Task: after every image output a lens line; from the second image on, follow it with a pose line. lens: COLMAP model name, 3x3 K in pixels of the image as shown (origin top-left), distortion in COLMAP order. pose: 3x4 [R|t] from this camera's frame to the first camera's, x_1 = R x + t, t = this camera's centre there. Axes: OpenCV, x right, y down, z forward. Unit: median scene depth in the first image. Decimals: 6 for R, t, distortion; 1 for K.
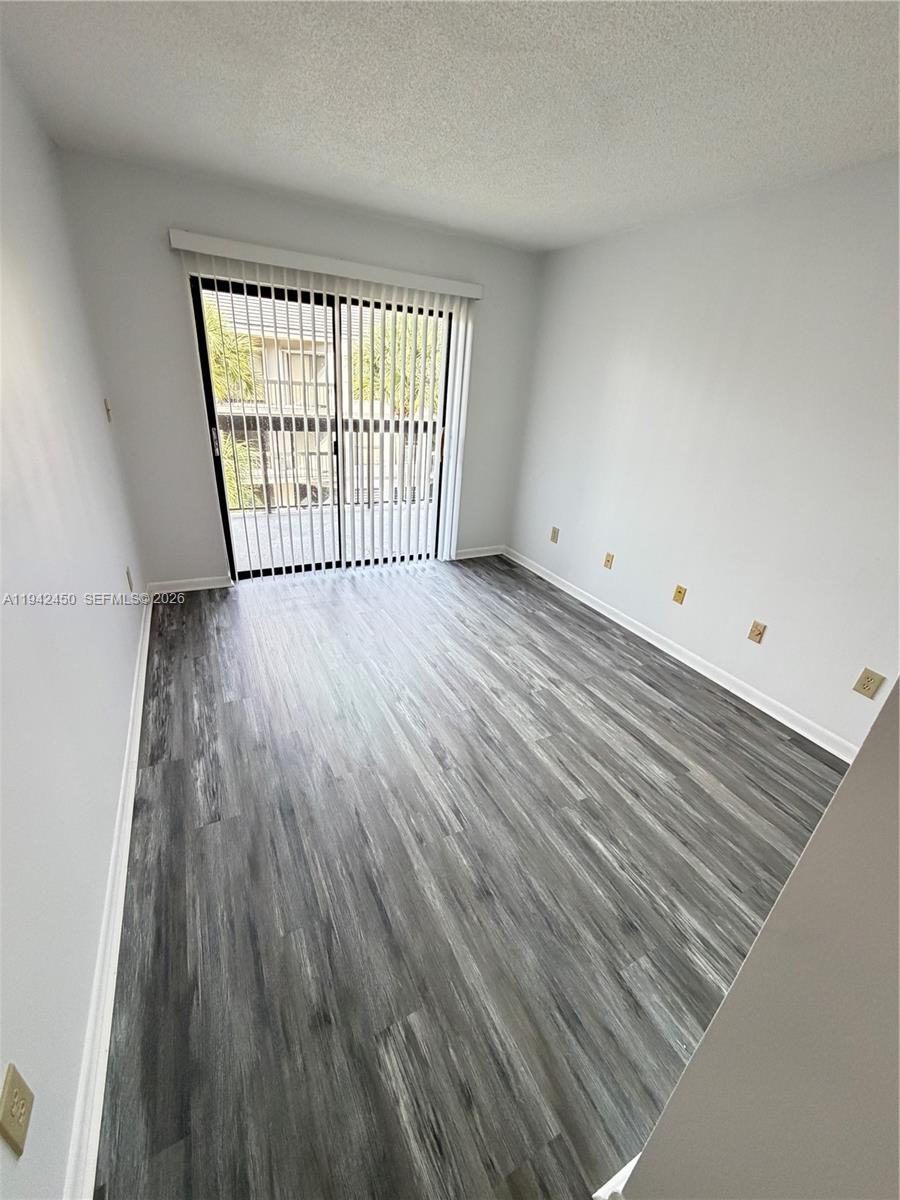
lens RADIAL K [[481.6, 0, 450.0], [0, 481.6, 600.0], [0, 0, 1]] dist [0.000587, 0.000157]
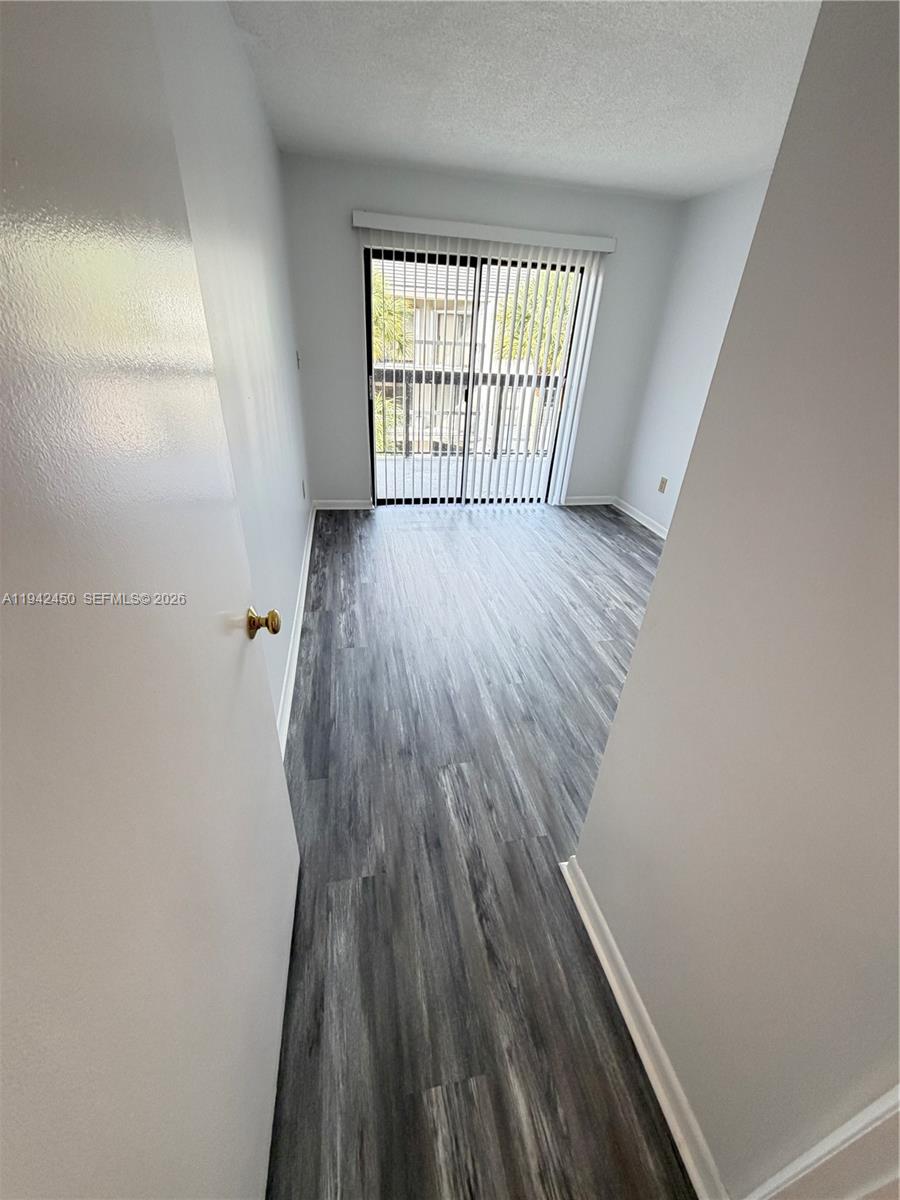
lens RADIAL K [[481.6, 0, 450.0], [0, 481.6, 600.0], [0, 0, 1]] dist [0.000587, 0.000157]
pose [[0.962384, 0.116783, -0.245313, 0.090211], [-0.100110, 0.991802, 0.079415, 0.114035], [0.252577, -0.051869, 0.966186, -0.205584]]
